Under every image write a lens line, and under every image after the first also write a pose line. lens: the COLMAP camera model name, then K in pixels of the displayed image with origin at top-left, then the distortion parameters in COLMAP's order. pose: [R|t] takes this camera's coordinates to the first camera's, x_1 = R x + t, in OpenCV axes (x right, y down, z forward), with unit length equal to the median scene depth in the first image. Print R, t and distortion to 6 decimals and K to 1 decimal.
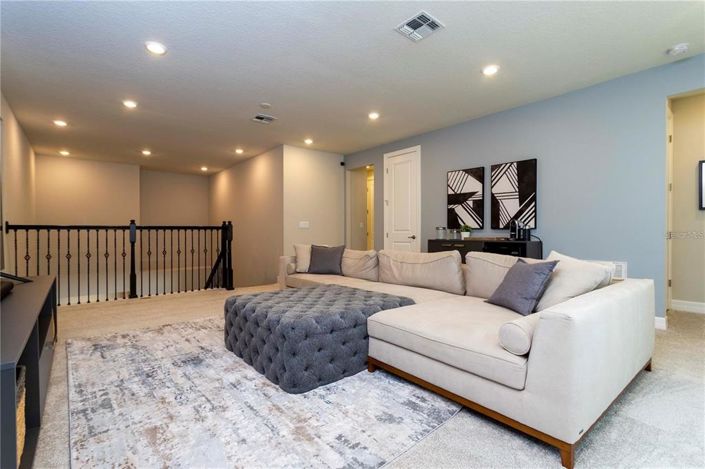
lens RADIAL K [[332.2, 0, 352.6], [0, 332.2, 233.2], [0, 0, 1]] dist [-0.004345, 0.000494]
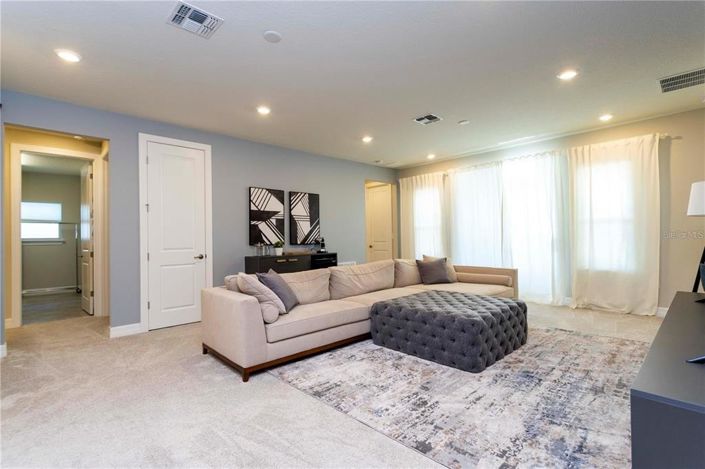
lens RADIAL K [[332.2, 0, 356.8], [0, 332.2, 235.1], [0, 0, 1]] dist [-0.004345, 0.000494]
pose [[-0.054597, 0.008247, 0.998474, -0.753965], [0.016867, 0.999831, -0.007336, -0.032515], [-0.998366, 0.016441, -0.054726, 0.794003]]
